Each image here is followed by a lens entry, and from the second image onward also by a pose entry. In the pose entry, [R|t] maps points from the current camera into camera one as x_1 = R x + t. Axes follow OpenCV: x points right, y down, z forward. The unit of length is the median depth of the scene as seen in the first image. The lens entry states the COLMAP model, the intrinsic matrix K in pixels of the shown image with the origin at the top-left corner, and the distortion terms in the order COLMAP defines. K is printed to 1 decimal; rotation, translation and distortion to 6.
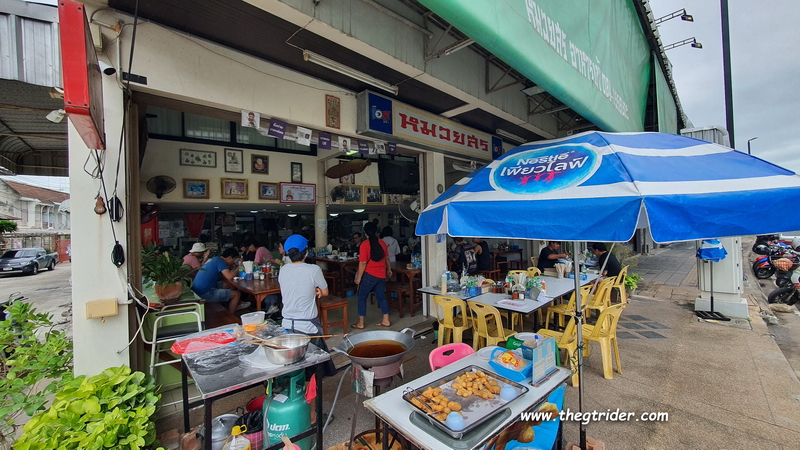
lens RADIAL K [[301.0, 0, 400.0], [0, 301.0, 225.0], [0, 0, 1]] dist [-0.000236, -0.000042]
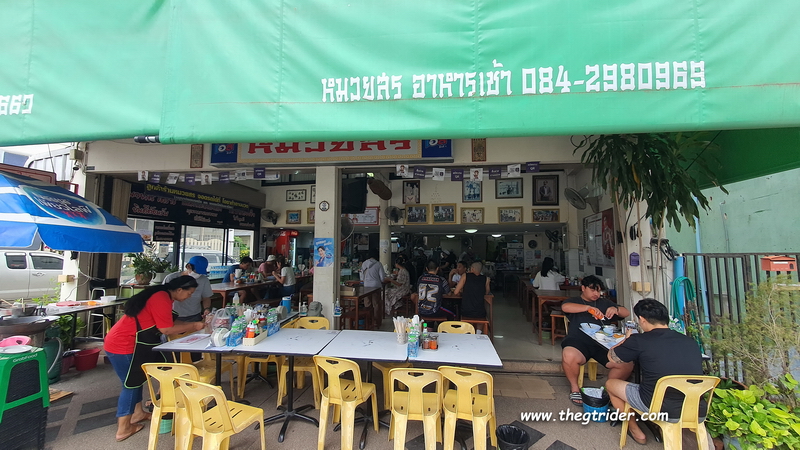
lens RADIAL K [[301.0, 0, 400.0], [0, 301.0, 225.0], [0, 0, 1]] dist [-0.000236, -0.000042]
pose [[0.658624, -0.026097, -0.752020, 0.928614], [-0.026042, 0.998009, -0.057441, -0.018975], [0.752022, 0.057416, 0.656633, 0.578212]]
